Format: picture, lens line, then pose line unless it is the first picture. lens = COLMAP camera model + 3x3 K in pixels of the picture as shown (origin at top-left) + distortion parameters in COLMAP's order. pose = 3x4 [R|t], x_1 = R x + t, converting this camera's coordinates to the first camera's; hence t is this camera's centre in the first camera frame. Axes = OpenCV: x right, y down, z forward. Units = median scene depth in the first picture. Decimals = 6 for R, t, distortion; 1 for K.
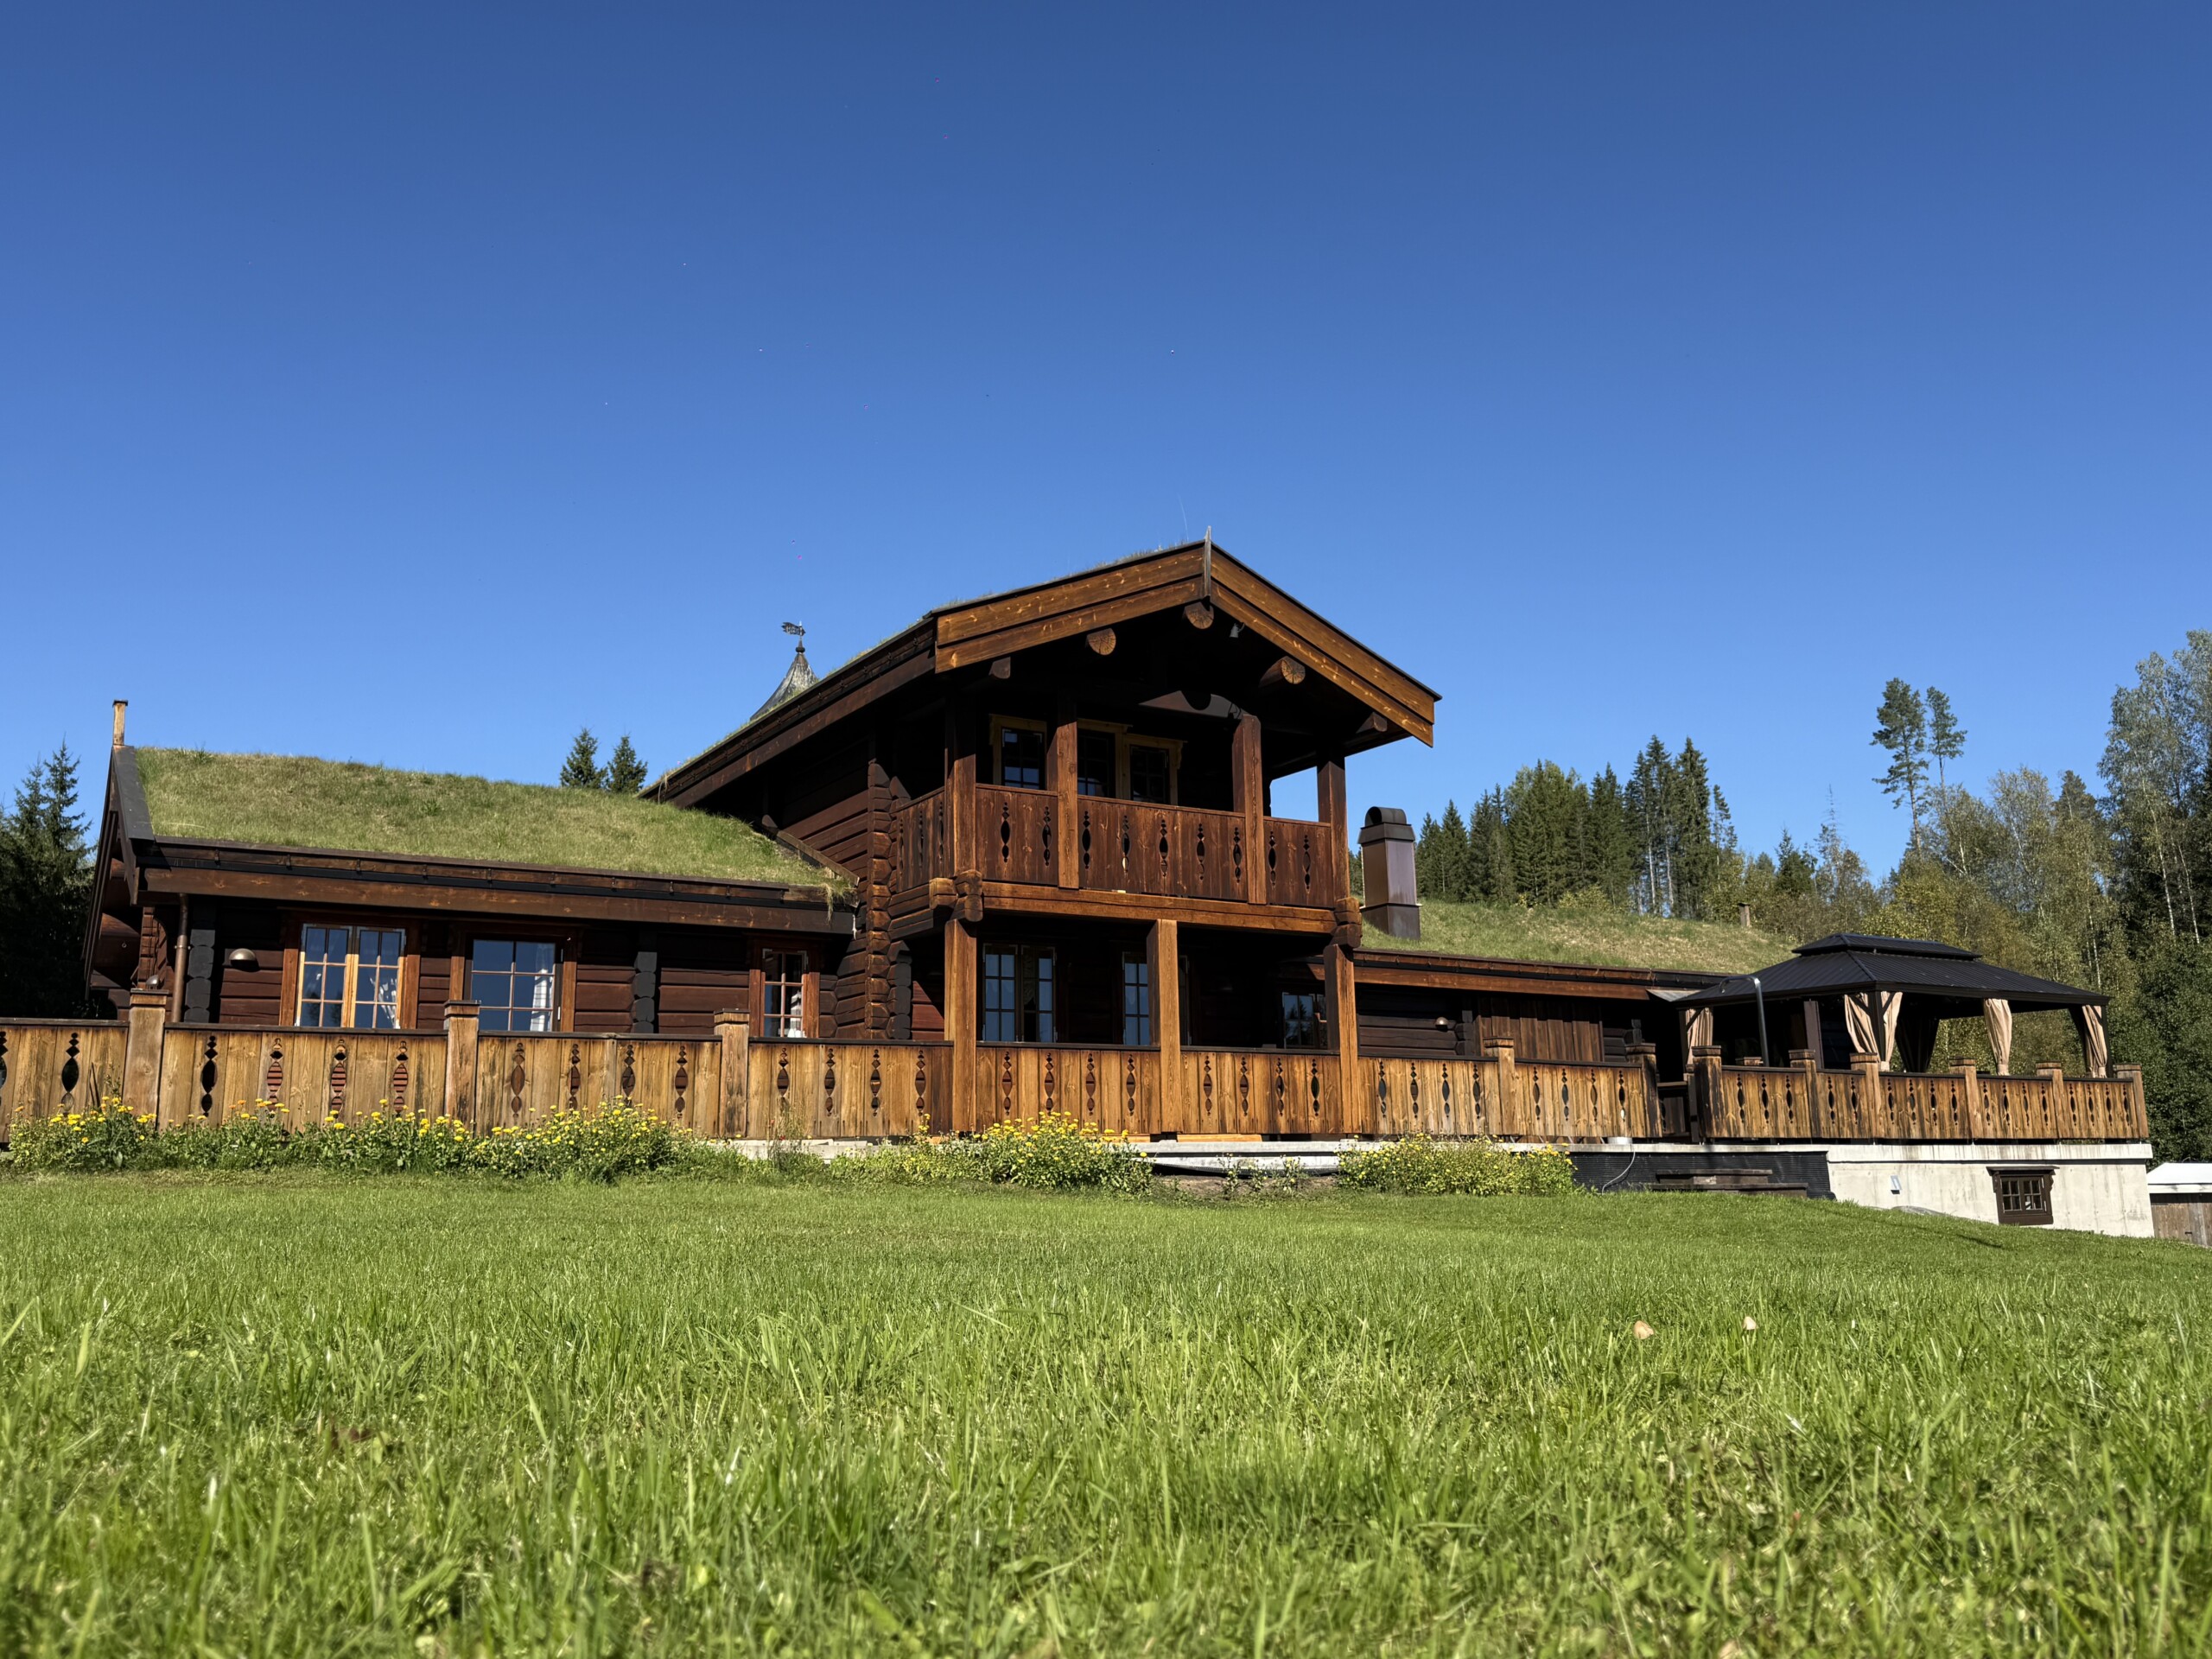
lens RADIAL K [[1717.9, 0, 1117.7], [0, 1717.9, 840.2], [0, 0, 1]] dist [0.088690, -0.000030]
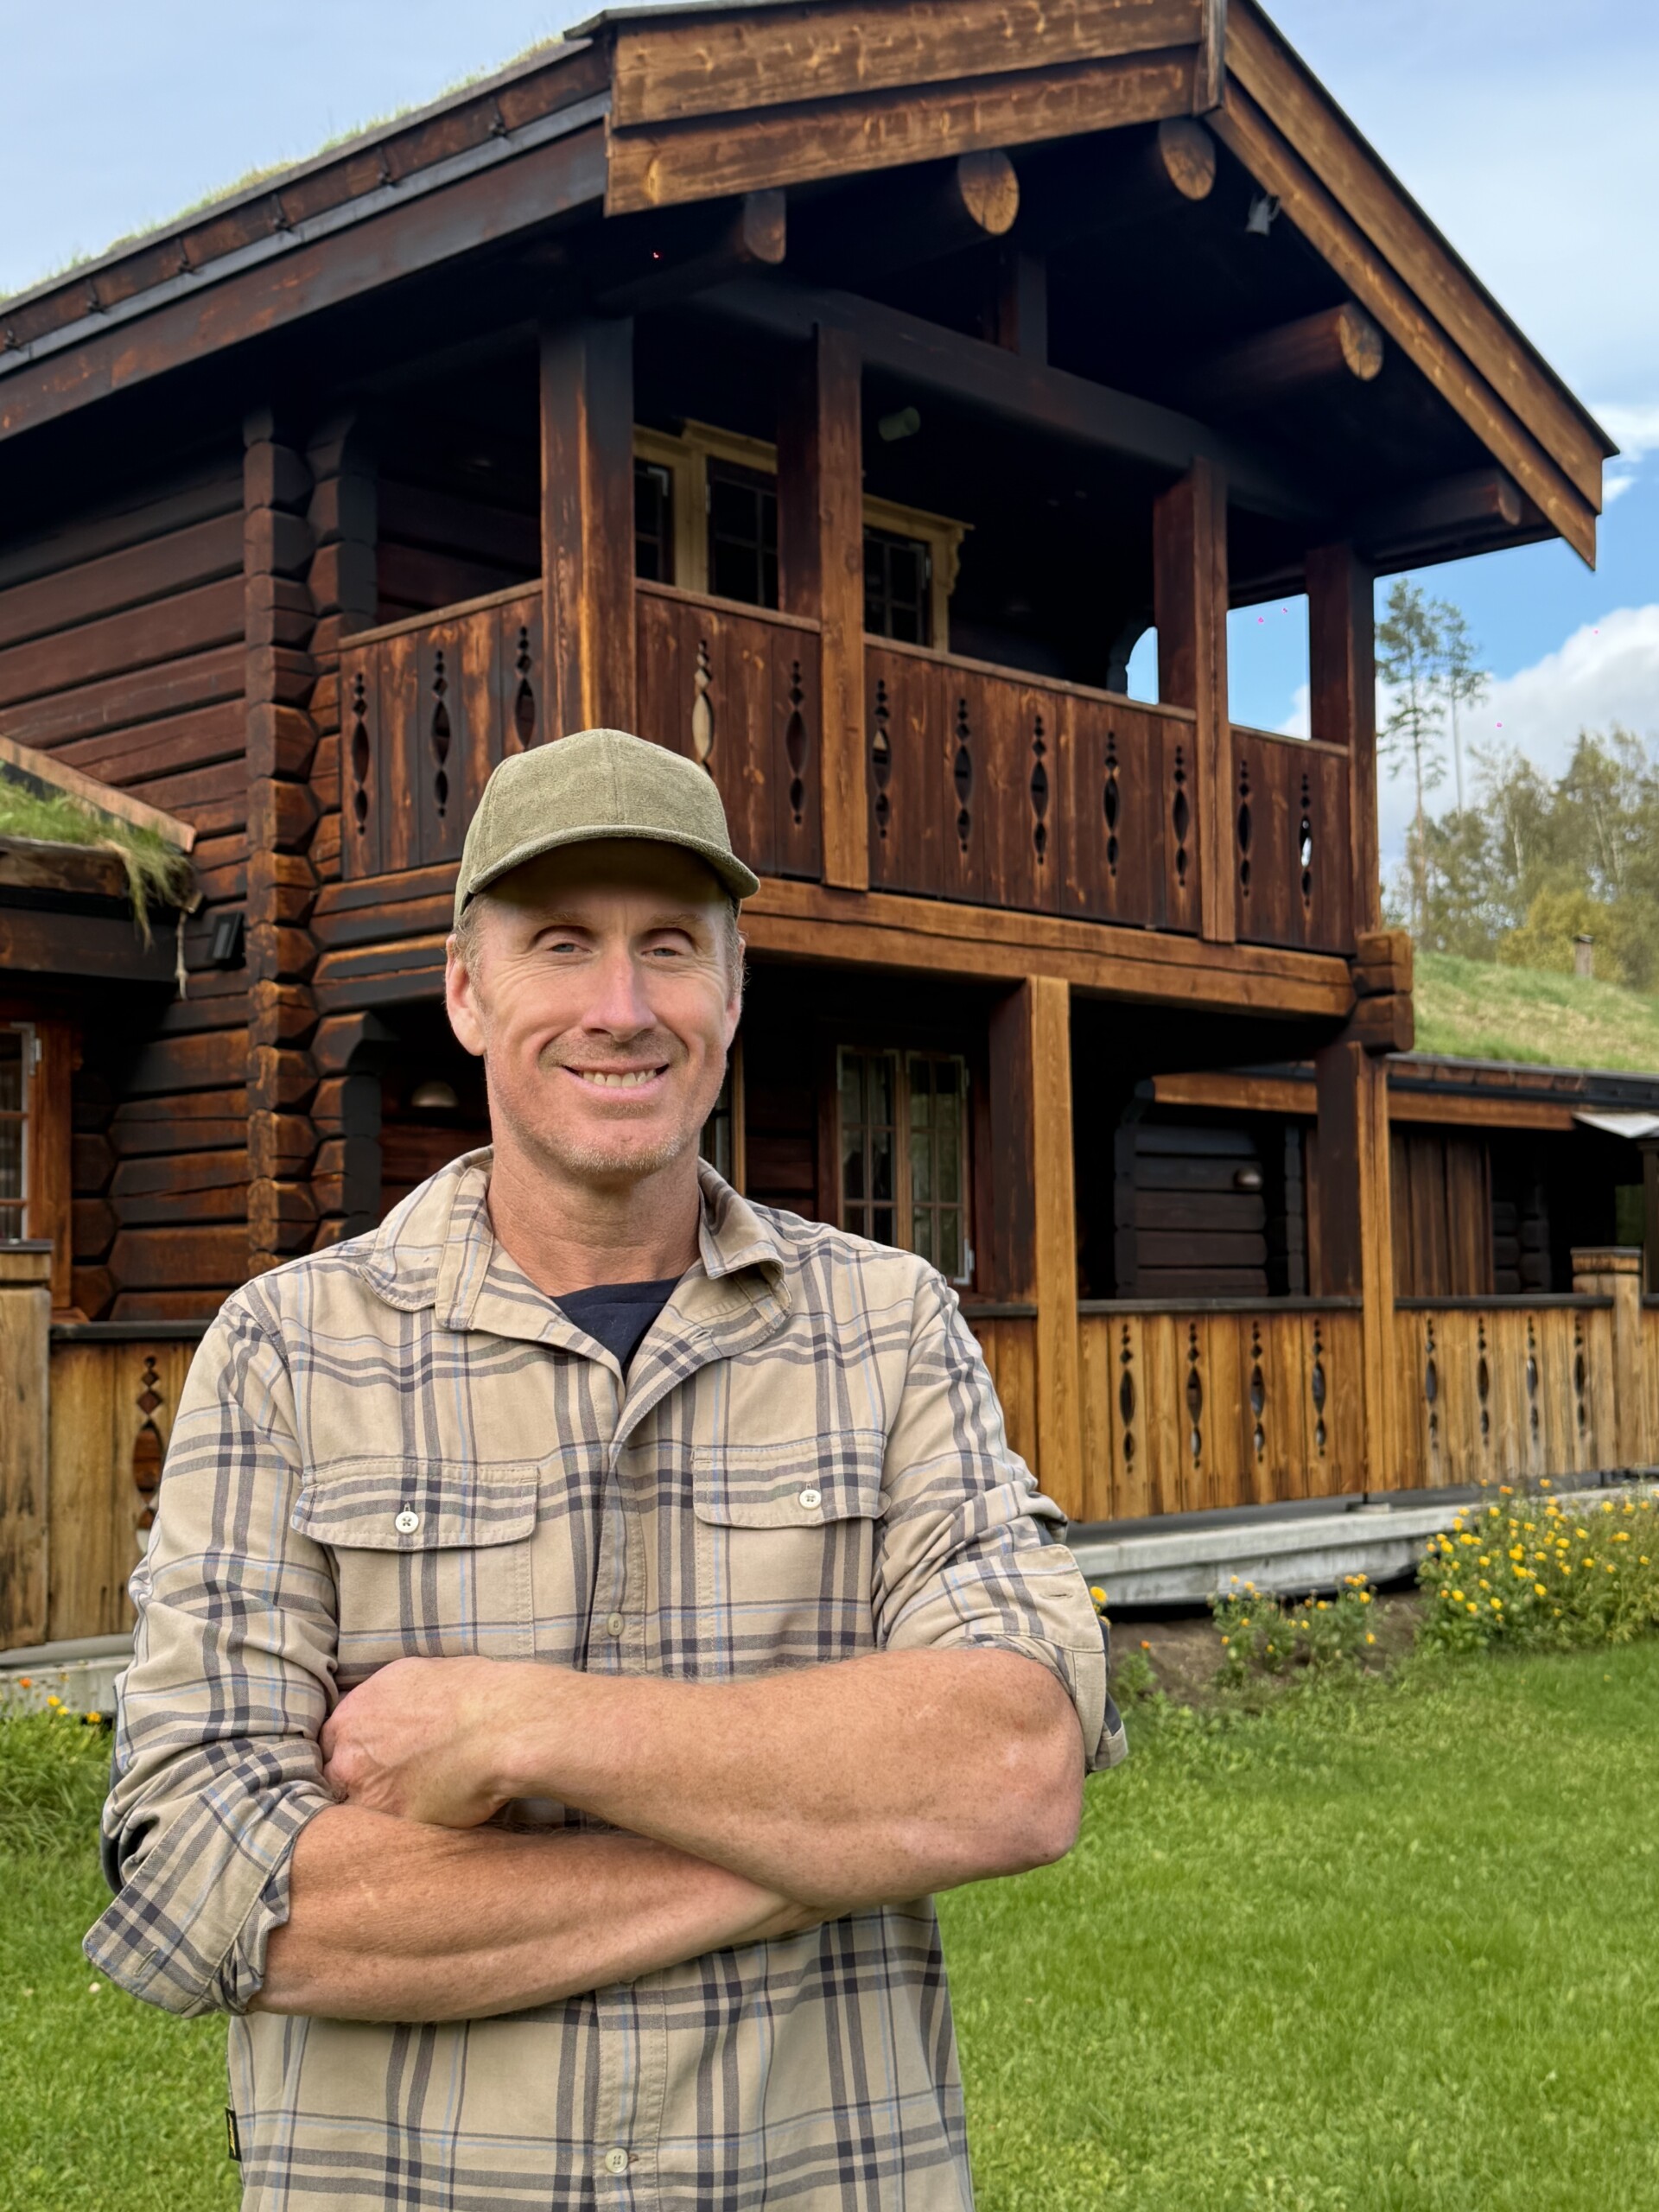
lens RADIAL K [[2762.1, 0, 820.1], [0, 2762.1, 1125.4], [0, 0, 1]] dist [0.094648, 0.000000]
pose [[0.968560, 0.018479, 0.248091, -0.174360], [-0.048540, 0.992109, 0.115605, 0.009991], [-0.243997, -0.124013, 0.961814, 0.410385]]
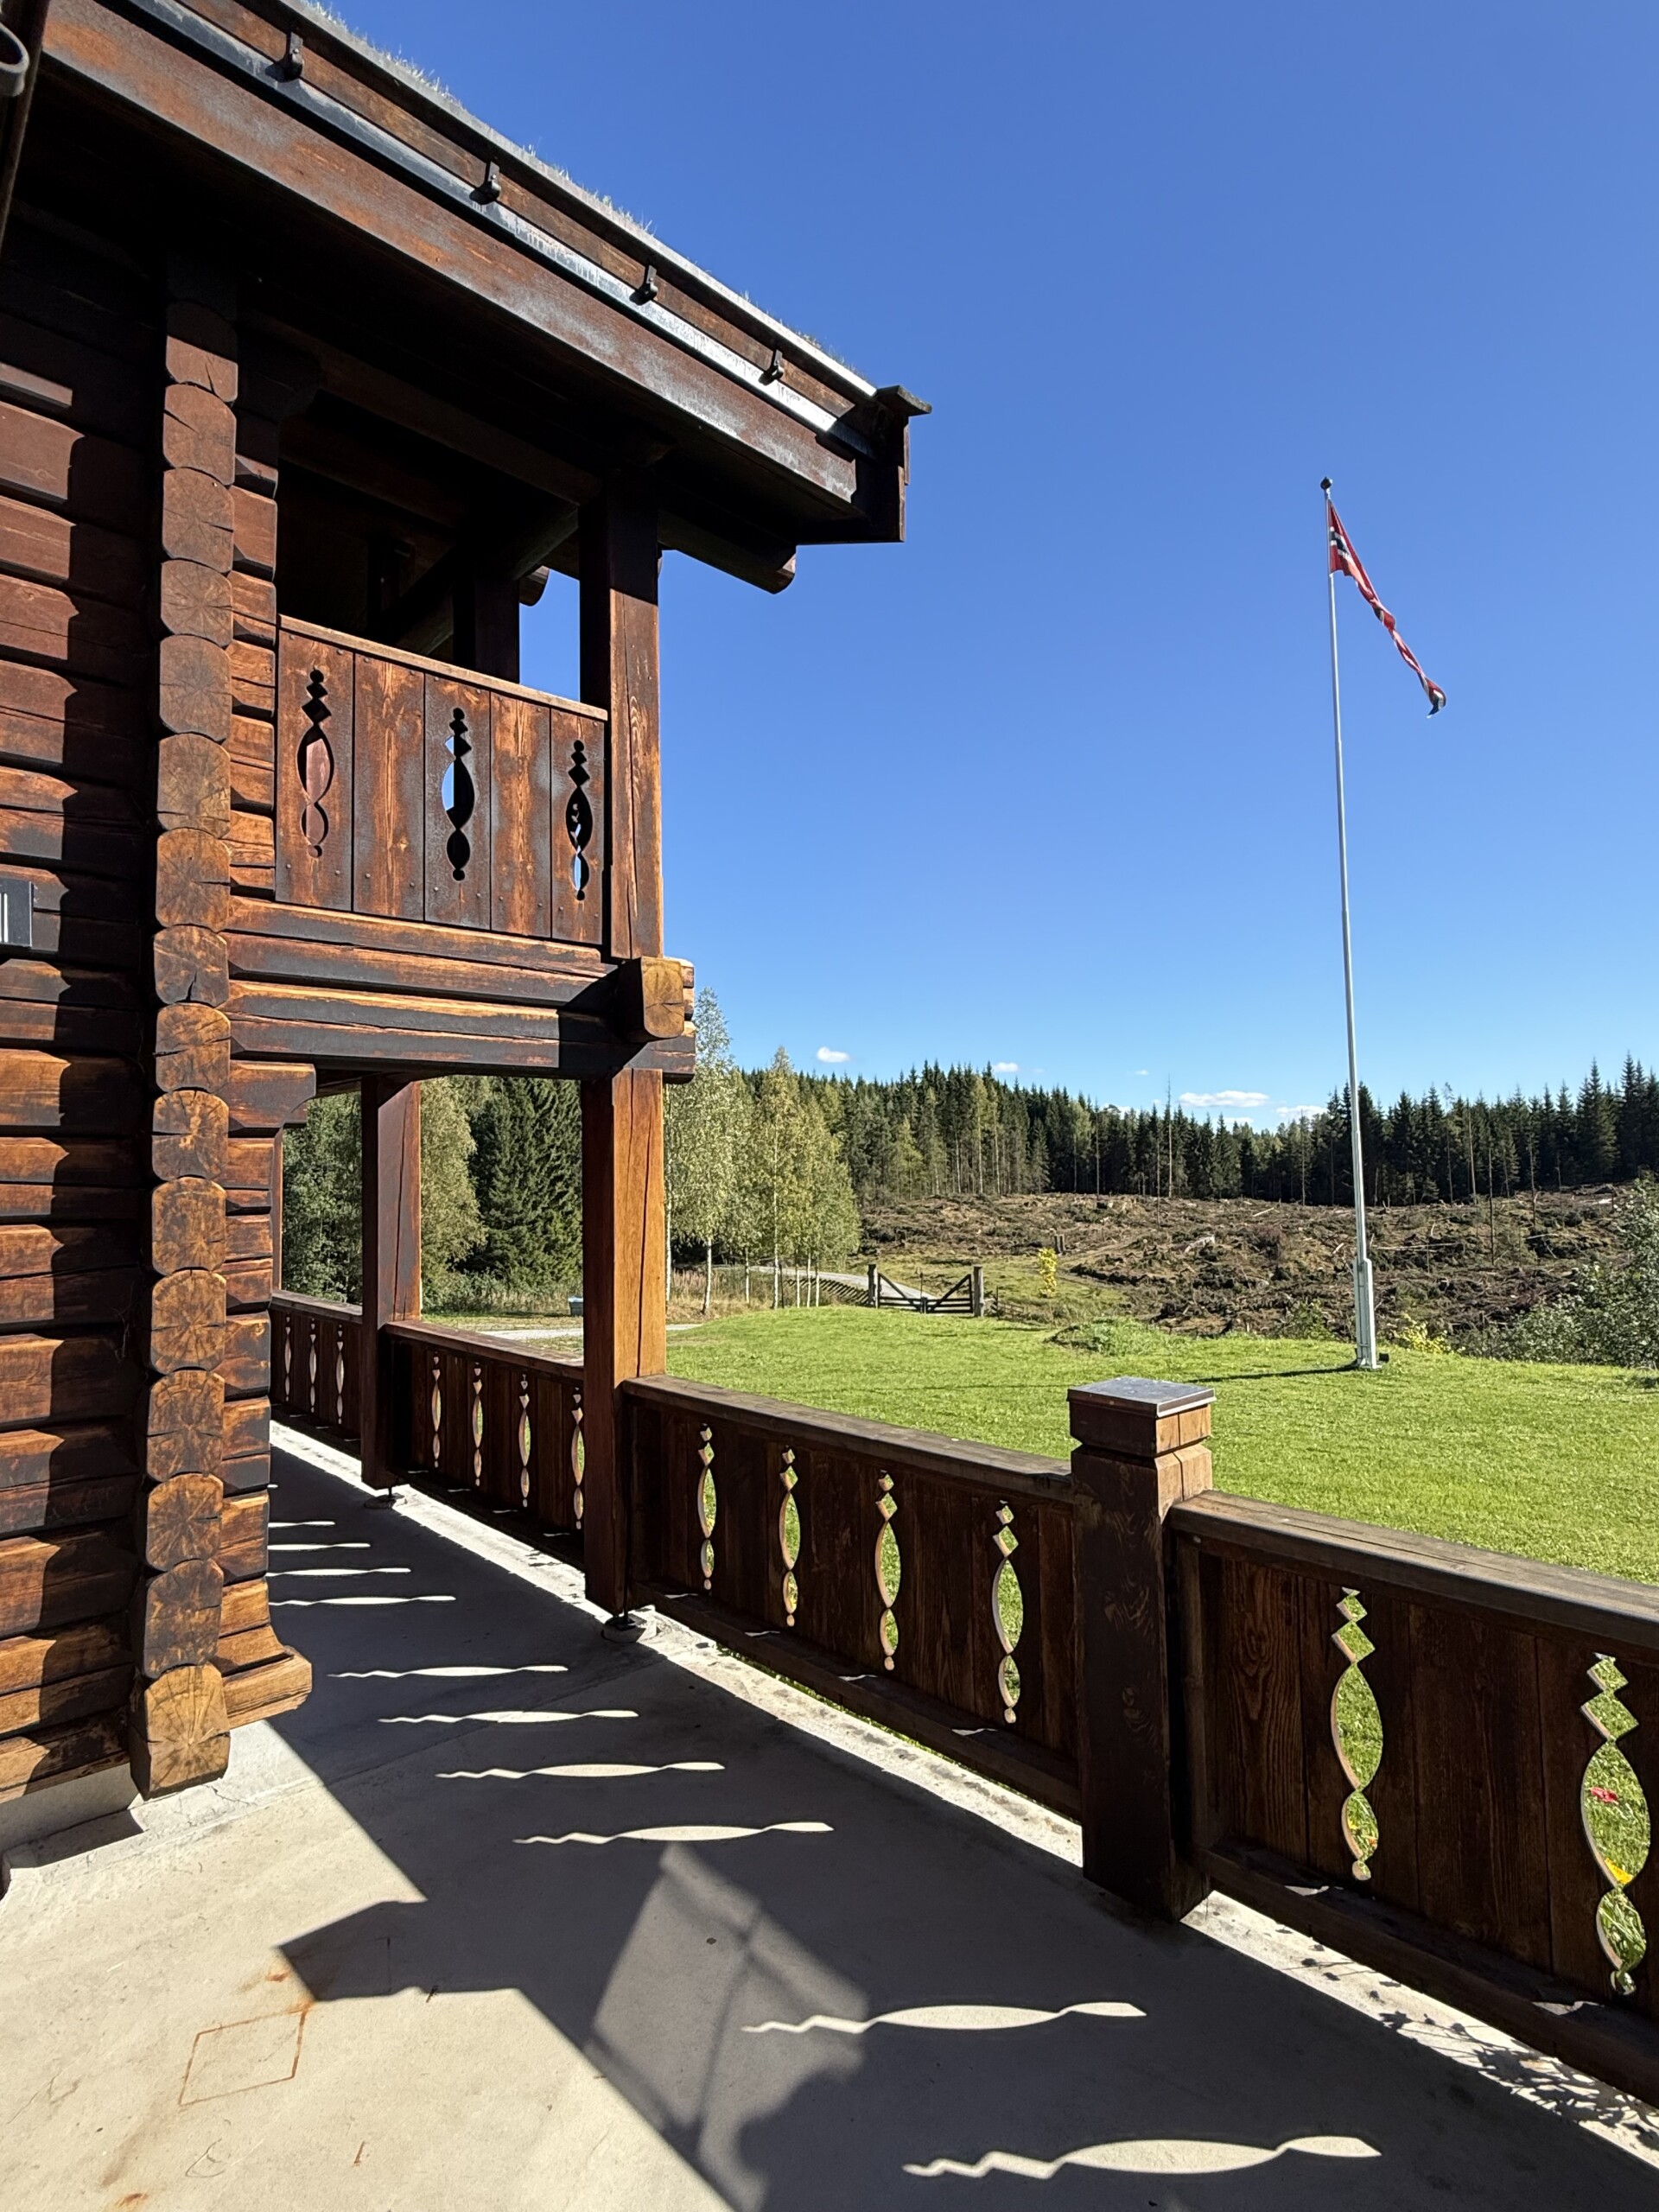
lens RADIAL K [[1156.0, 0, 848.4], [0, 1156.0, 1098.5], [0, 0, 1]] dist [-0.000408, -0.000182]
pose [[-0.194469, 0.084827, 0.977234, -0.339604], [-0.166448, 0.978952, -0.118099, 0.071440], [-0.966683, -0.185625, -0.176257, 0.929533]]
